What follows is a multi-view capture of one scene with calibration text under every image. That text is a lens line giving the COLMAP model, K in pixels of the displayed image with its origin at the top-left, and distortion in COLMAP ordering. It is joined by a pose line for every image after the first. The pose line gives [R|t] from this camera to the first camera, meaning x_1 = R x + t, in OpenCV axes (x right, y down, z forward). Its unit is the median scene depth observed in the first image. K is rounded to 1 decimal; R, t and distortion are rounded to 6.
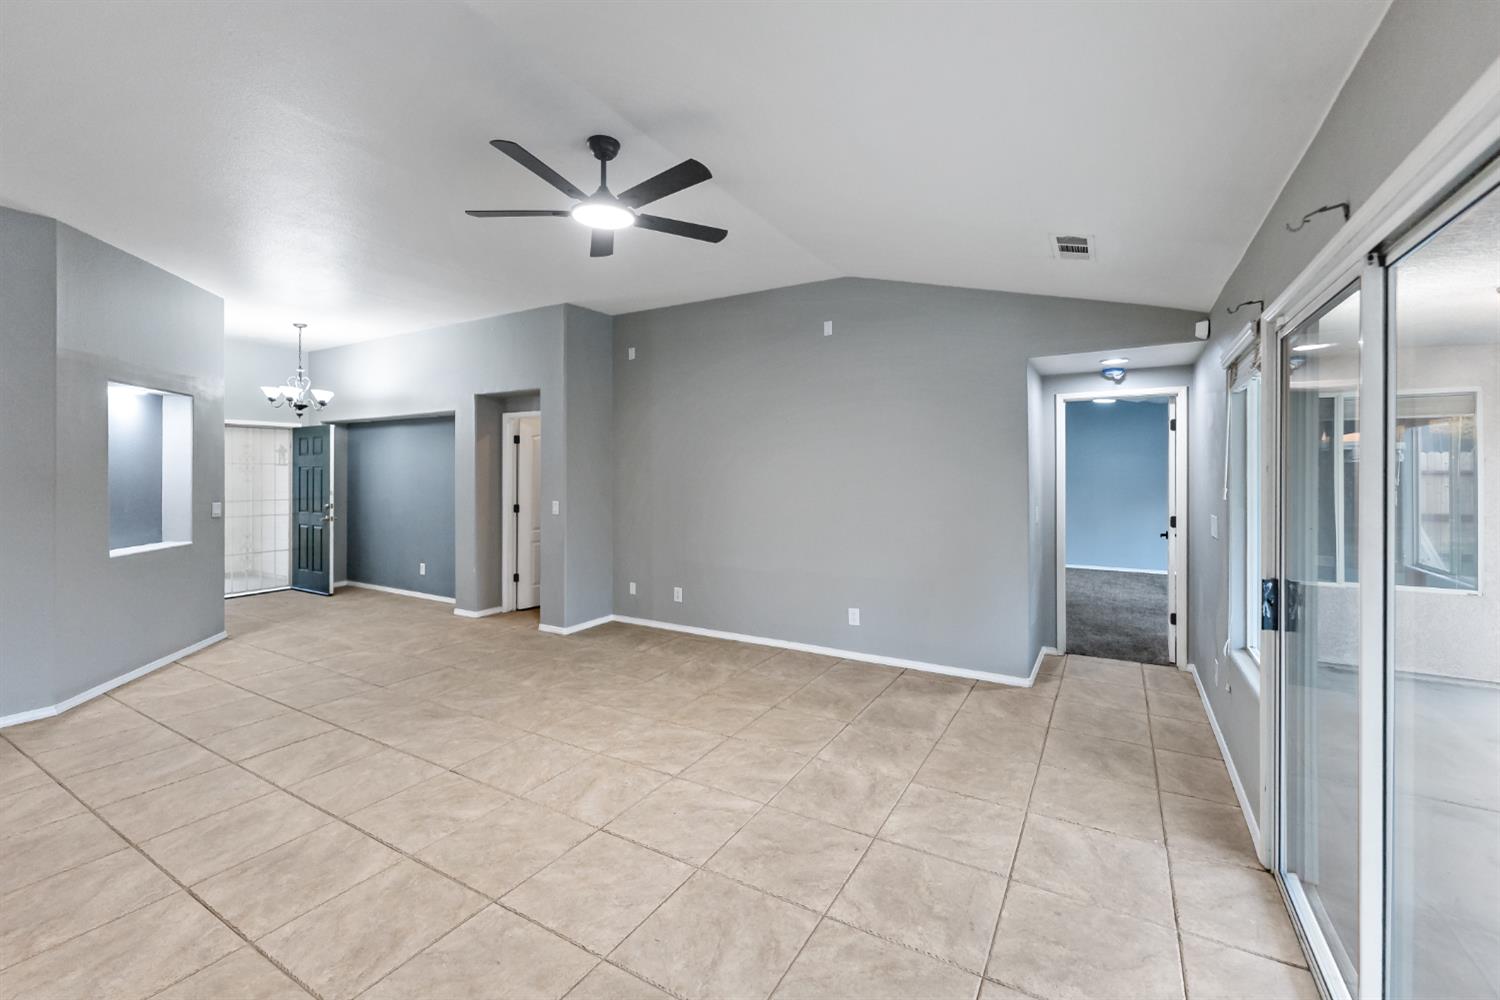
lens RADIAL K [[626.0, 0, 755.6], [0, 626.0, 474.8], [0, 0, 1]] dist [0.004015, -0.000198]
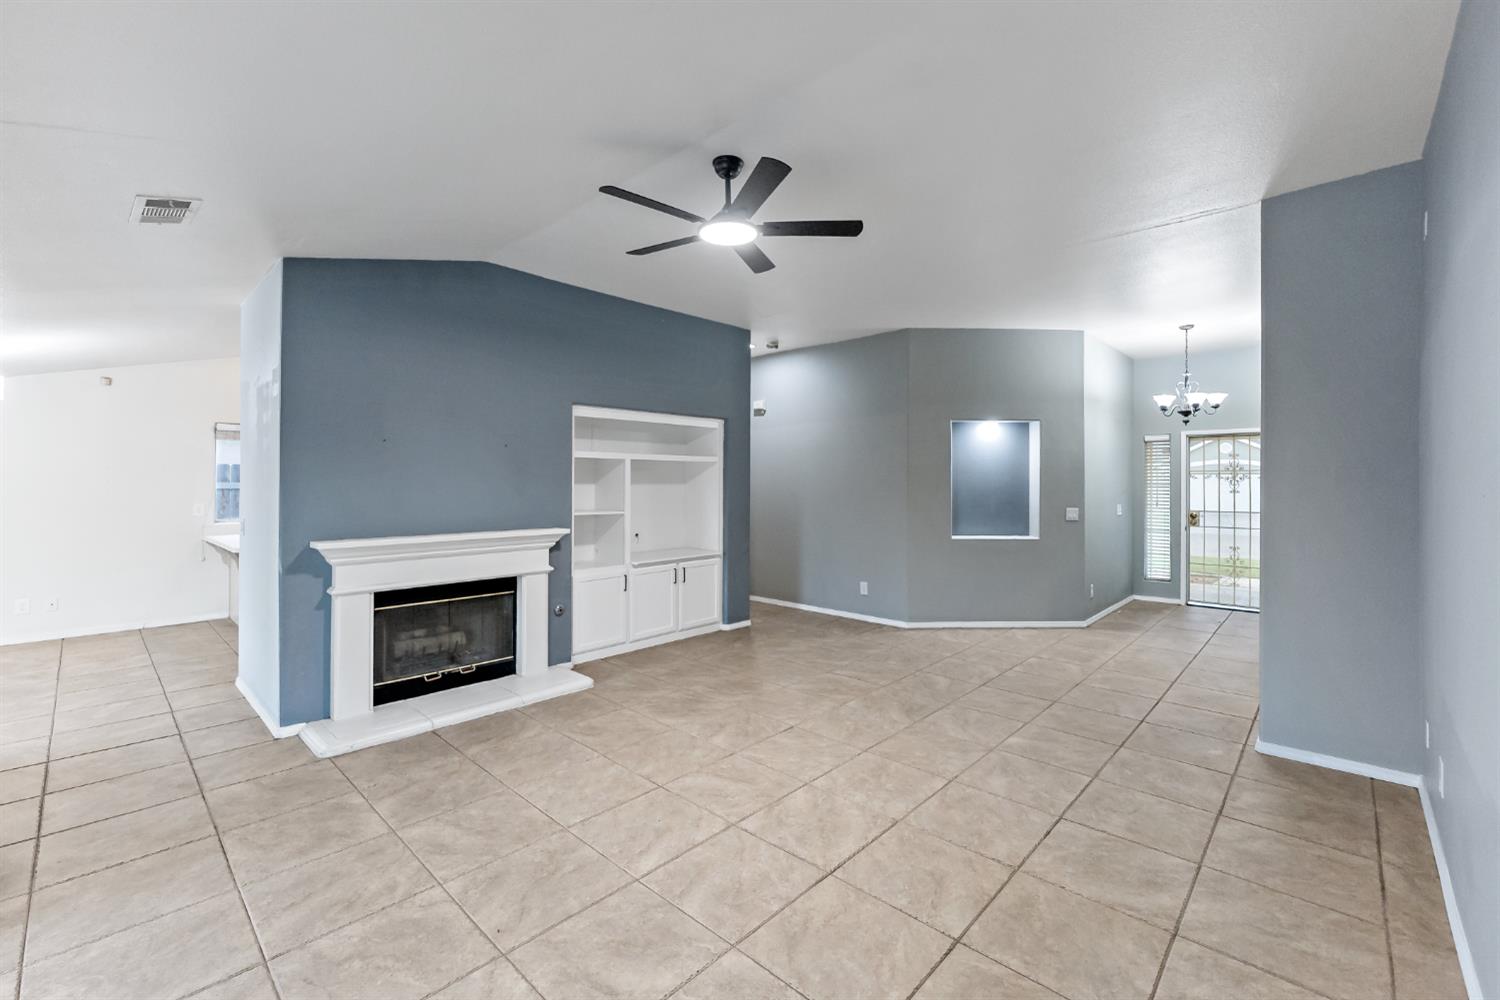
lens RADIAL K [[626.0, 0, 755.6], [0, 626.0, 474.8], [0, 0, 1]] dist [0.004015, -0.000198]
pose [[-0.225309, -0.011211, -0.974223, 0.655912], [-0.005300, 0.999933, -0.010281, -0.002530], [0.974273, 0.002847, -0.225354, 1.101326]]
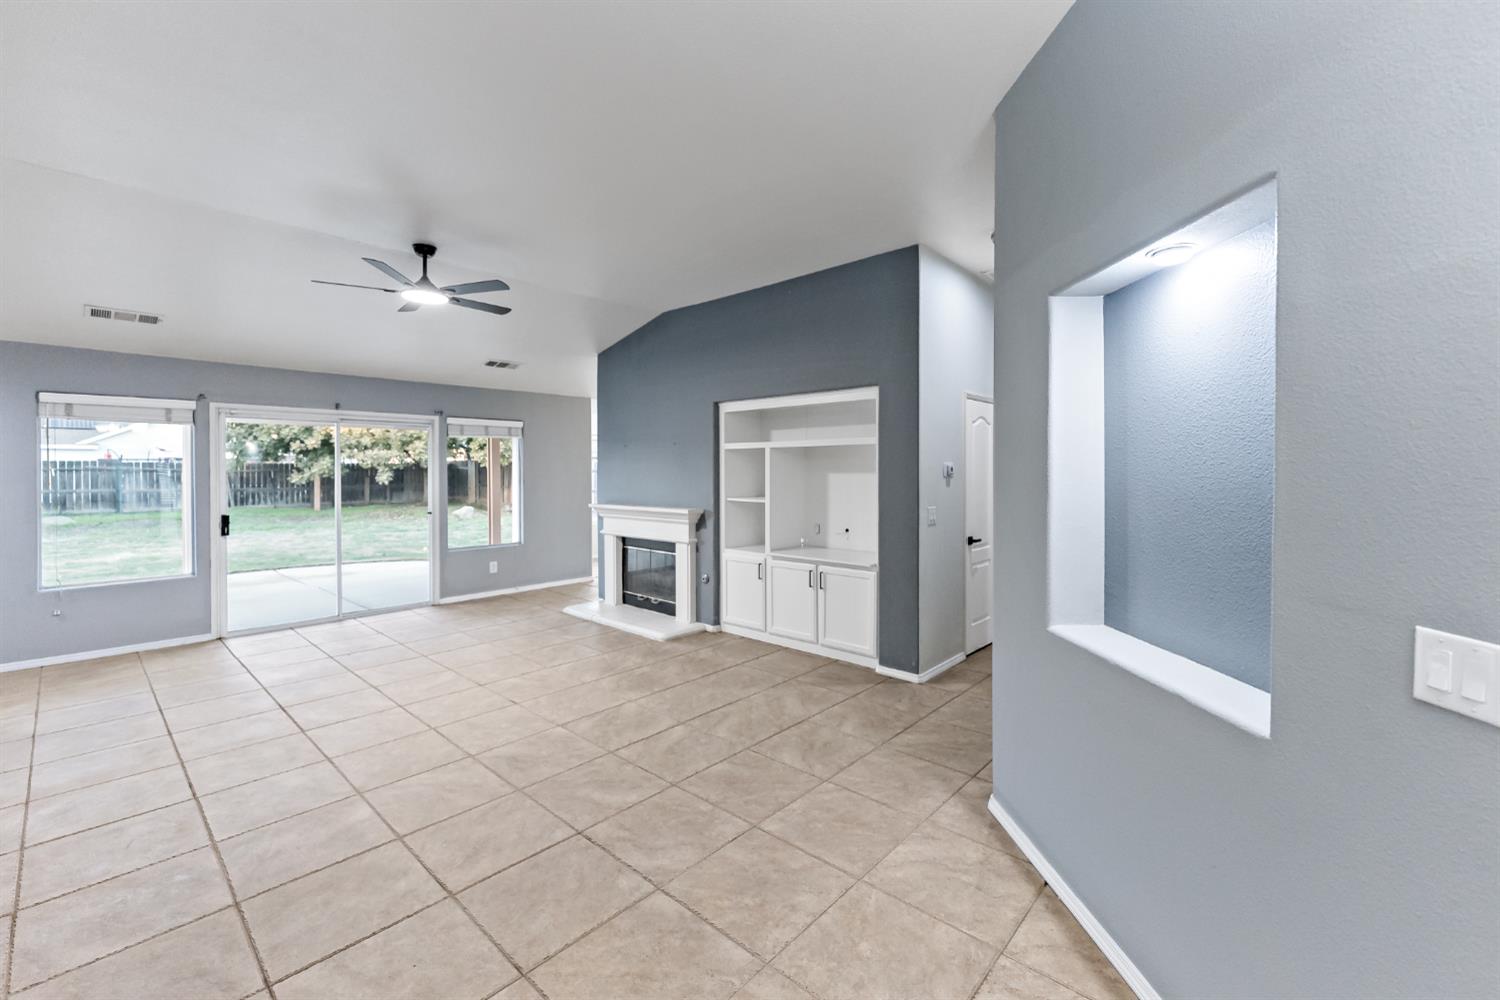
lens RADIAL K [[610.6, 0, 753.3], [0, 610.6, 476.6], [0, 0, 1]] dist [0.000312, -0.000089]
pose [[-0.979627, 0.000257, 0.200824, -1.109921], [0.003119, 0.999898, 0.013937, -0.006253], [-0.200800, 0.014280, -0.979528, 1.940562]]
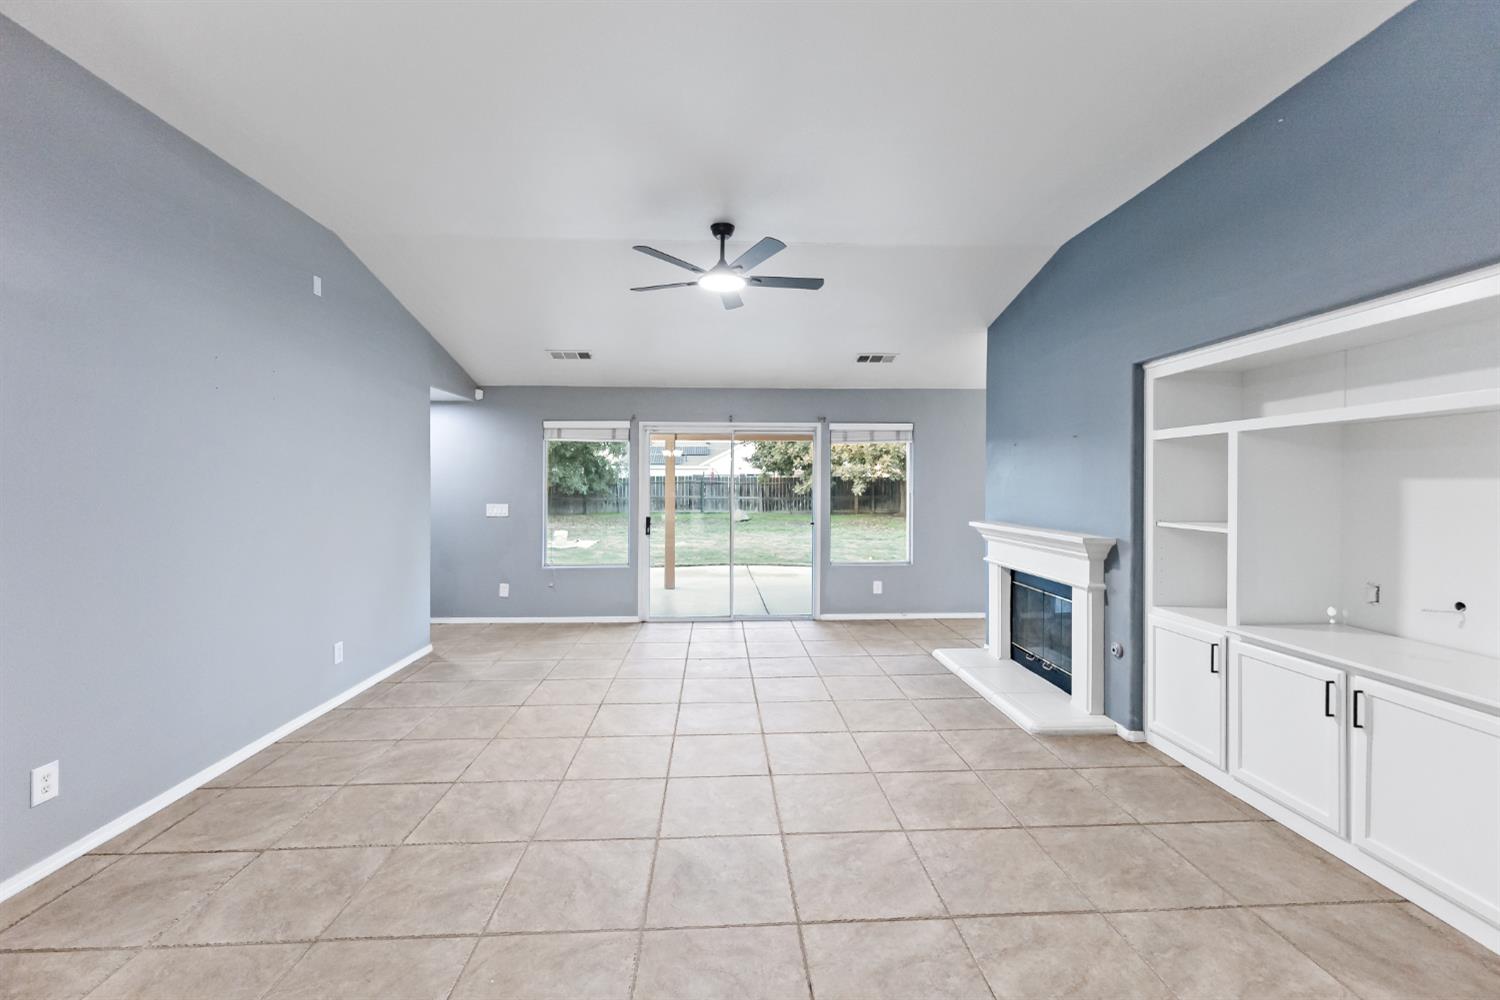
lens RADIAL K [[609.1, 0, 751.9], [0, 609.1, 489.2], [0, 0, 1]] dist [0.002312, -0.000256]
pose [[-0.553813, -0.005625, 0.832622, -1.163802], [0.003453, 0.999953, 0.009052, 0.010926], [-0.832634, 0.007888, -0.553768, 1.425671]]
